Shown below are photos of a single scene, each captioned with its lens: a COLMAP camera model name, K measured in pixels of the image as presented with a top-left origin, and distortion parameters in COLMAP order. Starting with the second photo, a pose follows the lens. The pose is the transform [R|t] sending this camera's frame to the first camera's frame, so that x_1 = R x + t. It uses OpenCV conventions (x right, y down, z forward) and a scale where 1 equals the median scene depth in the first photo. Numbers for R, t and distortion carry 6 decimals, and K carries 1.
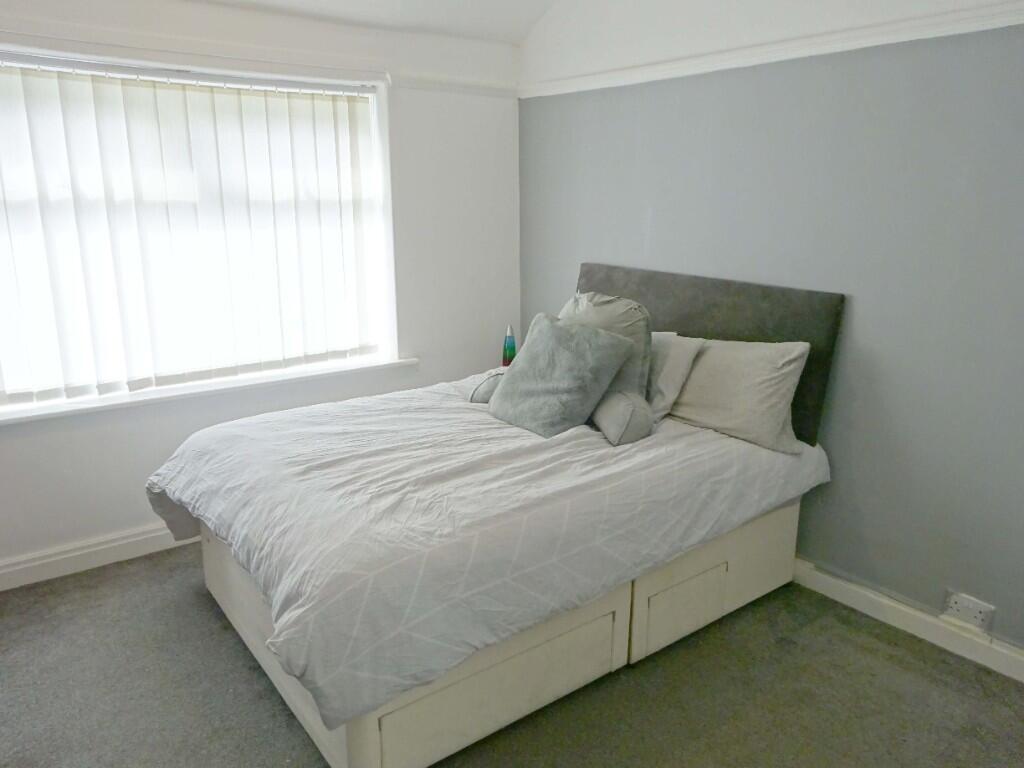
lens RADIAL K [[745.2, 0, 516.4], [0, 745.2, 379.8], [0, 0, 1]] dist [-0.002901, -0.000086]
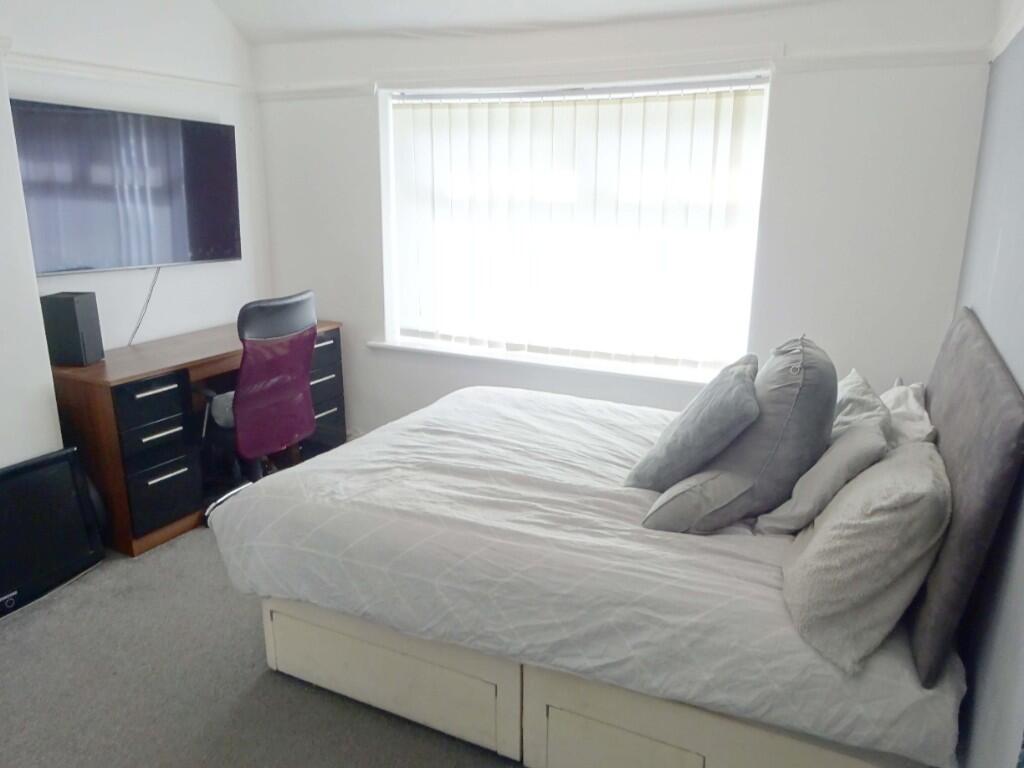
lens RADIAL K [[745.2, 0, 517.3], [0, 745.2, 385.8], [0, 0, 1]] dist [-0.002901, -0.000086]
pose [[0.446643, 0.229470, -0.864785, 0.723132], [-0.222251, 0.964711, 0.141197, -0.134421], [0.866669, 0.129134, 0.481881, 0.502233]]
